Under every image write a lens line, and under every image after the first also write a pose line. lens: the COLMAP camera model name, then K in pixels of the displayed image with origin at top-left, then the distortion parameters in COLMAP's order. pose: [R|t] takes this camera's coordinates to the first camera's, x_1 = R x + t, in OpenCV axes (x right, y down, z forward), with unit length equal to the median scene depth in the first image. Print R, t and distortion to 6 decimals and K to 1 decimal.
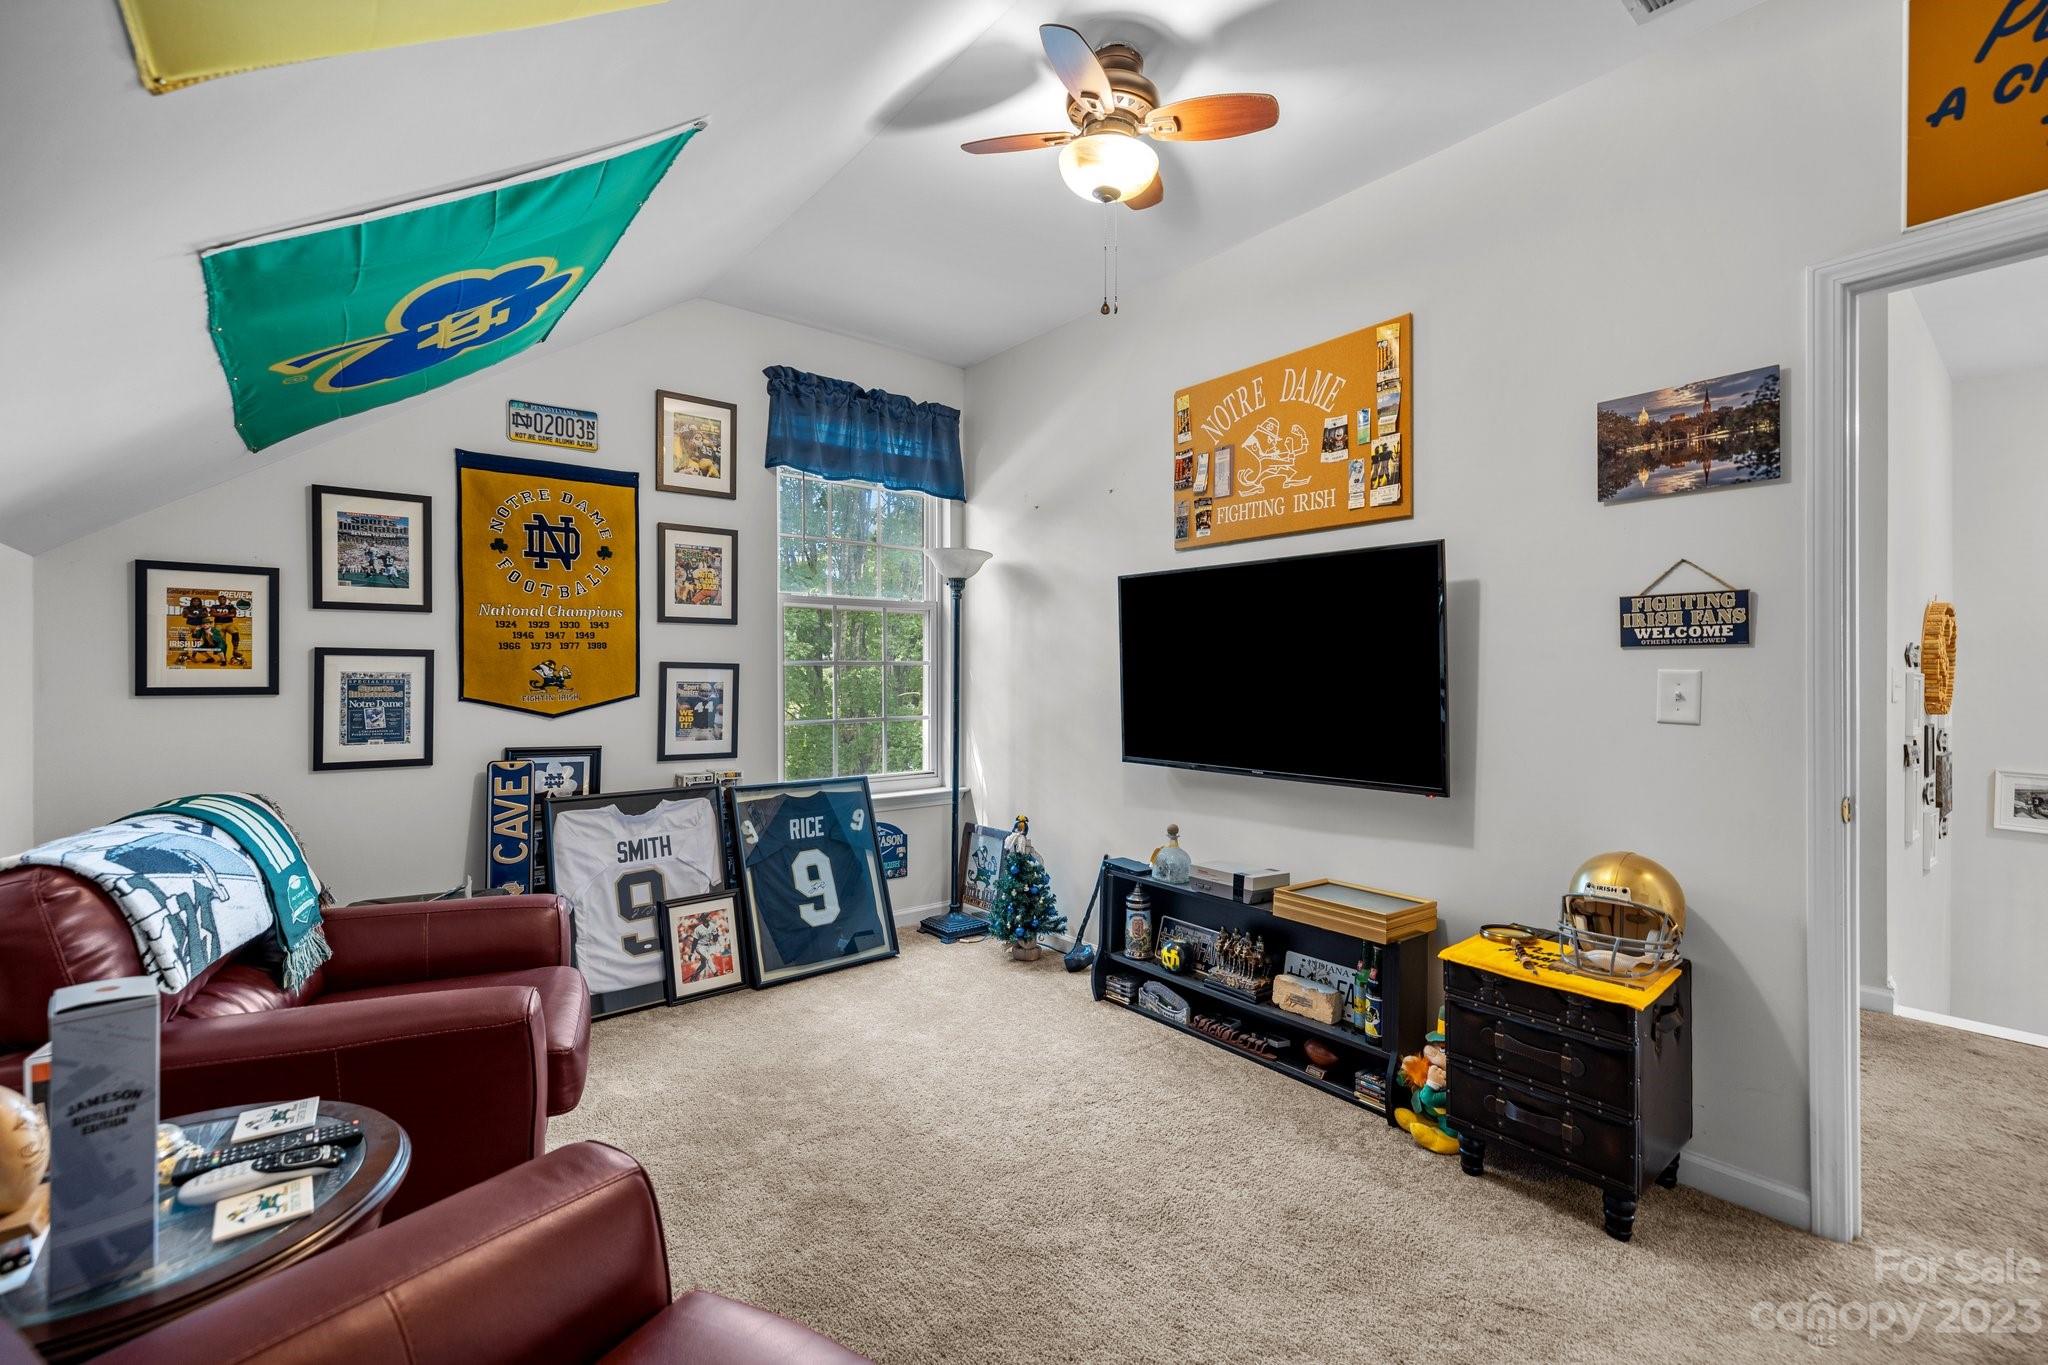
lens RADIAL K [[863.4, 0, 1021.8], [0, 863.4, 669.8], [0, 0, 1]] dist [0.001605, -0.000120]
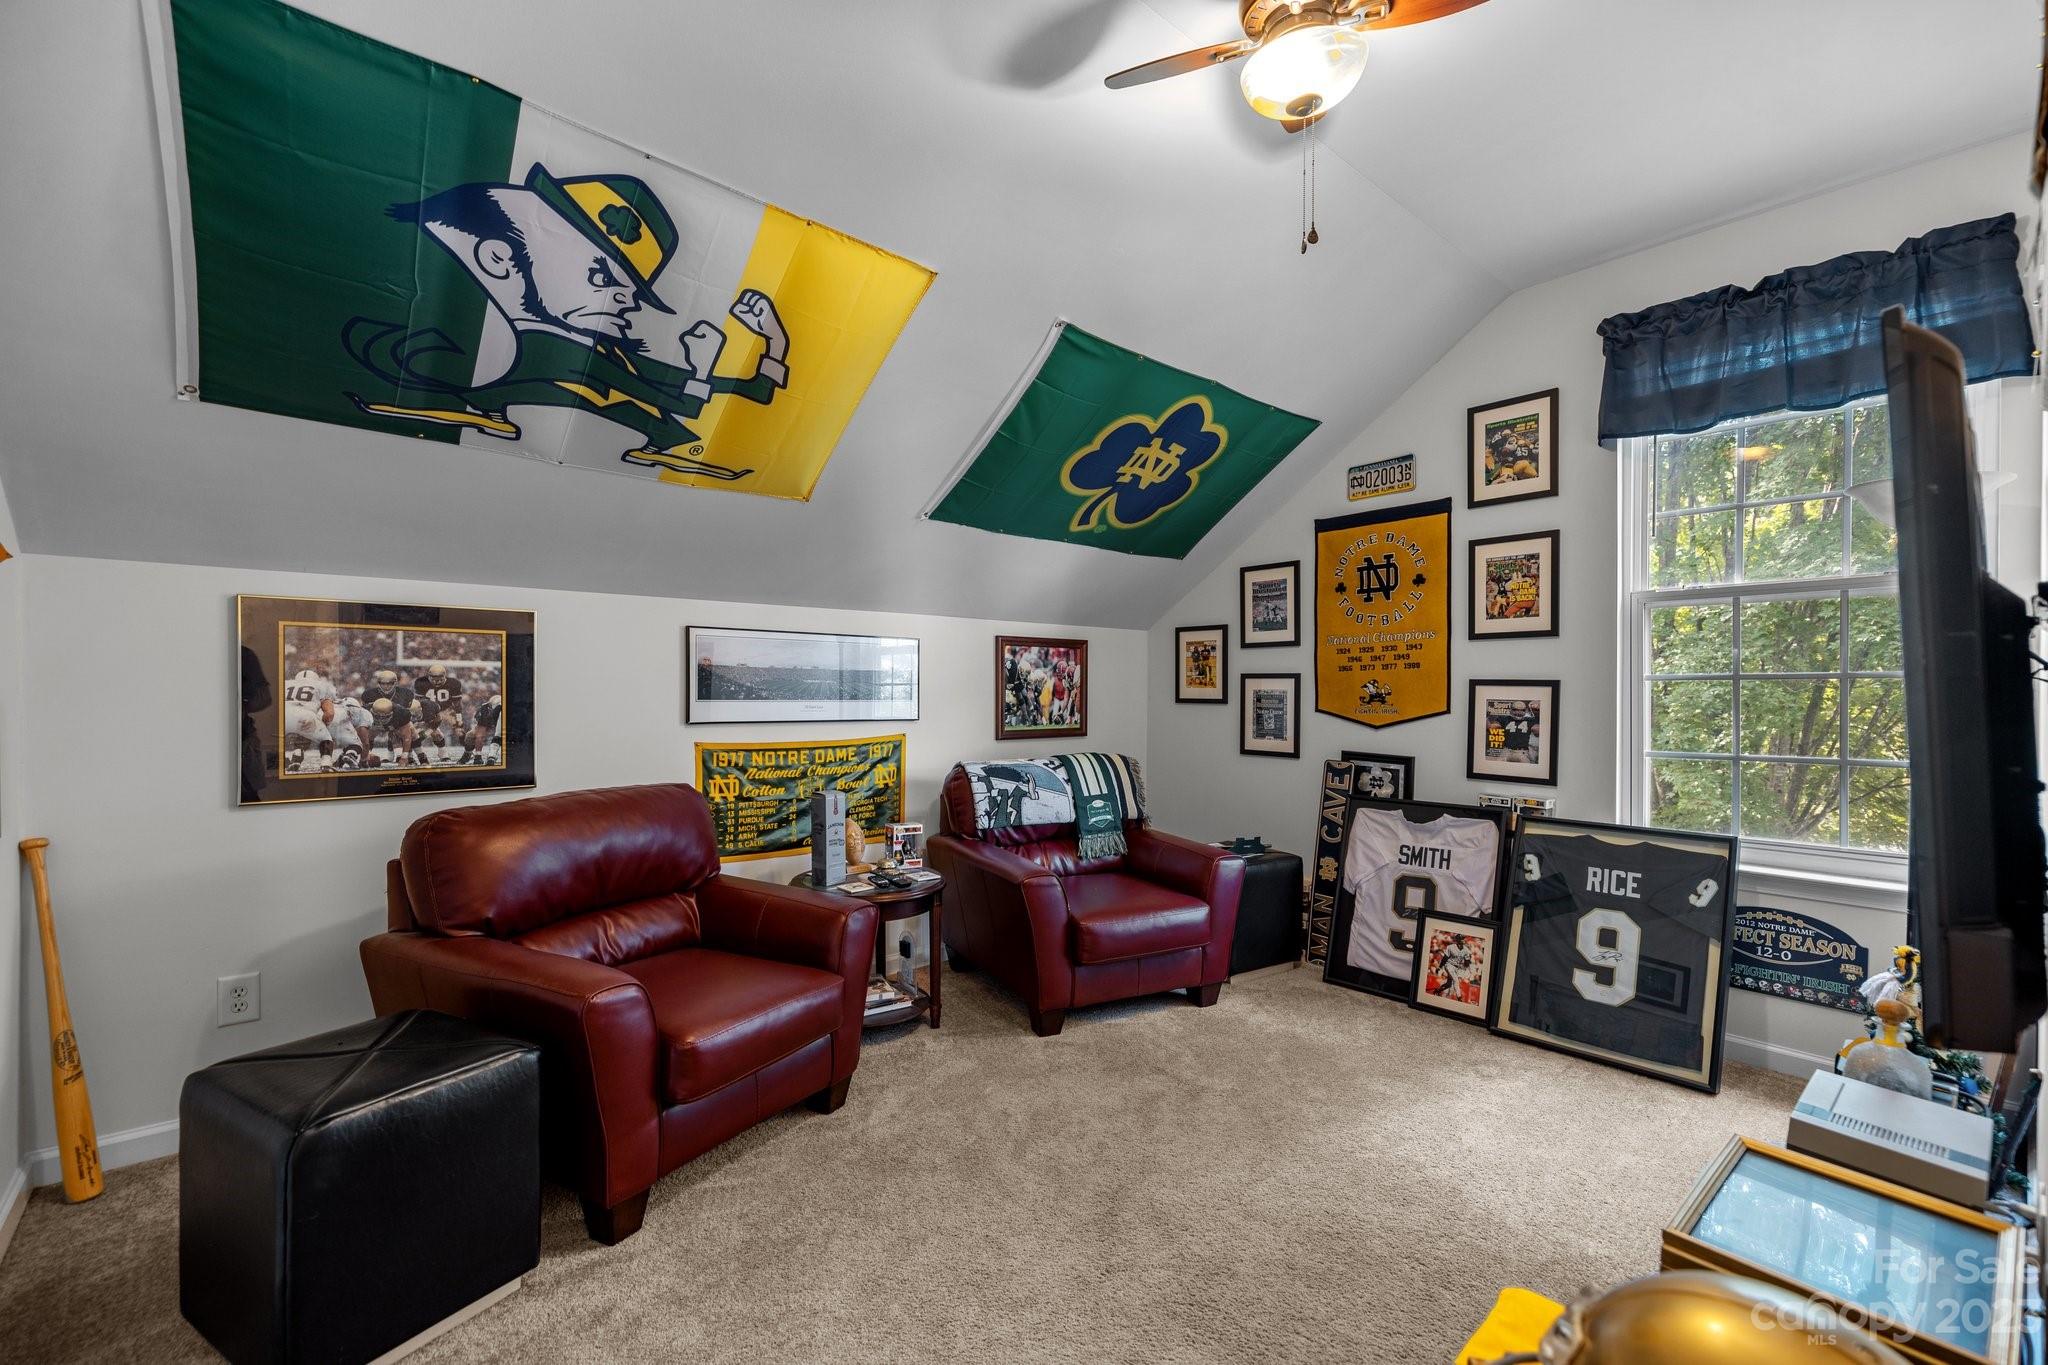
lens RADIAL K [[863.4, 0, 1021.3], [0, 863.4, 694.6], [0, 0, 1]] dist [0.001605, -0.000120]
pose [[0.047040, 0.003438, -0.998887, 0.591453], [0.000105, 0.999994, 0.003446, 0.005223], [0.998893, -0.000267, 0.047039, 0.456113]]
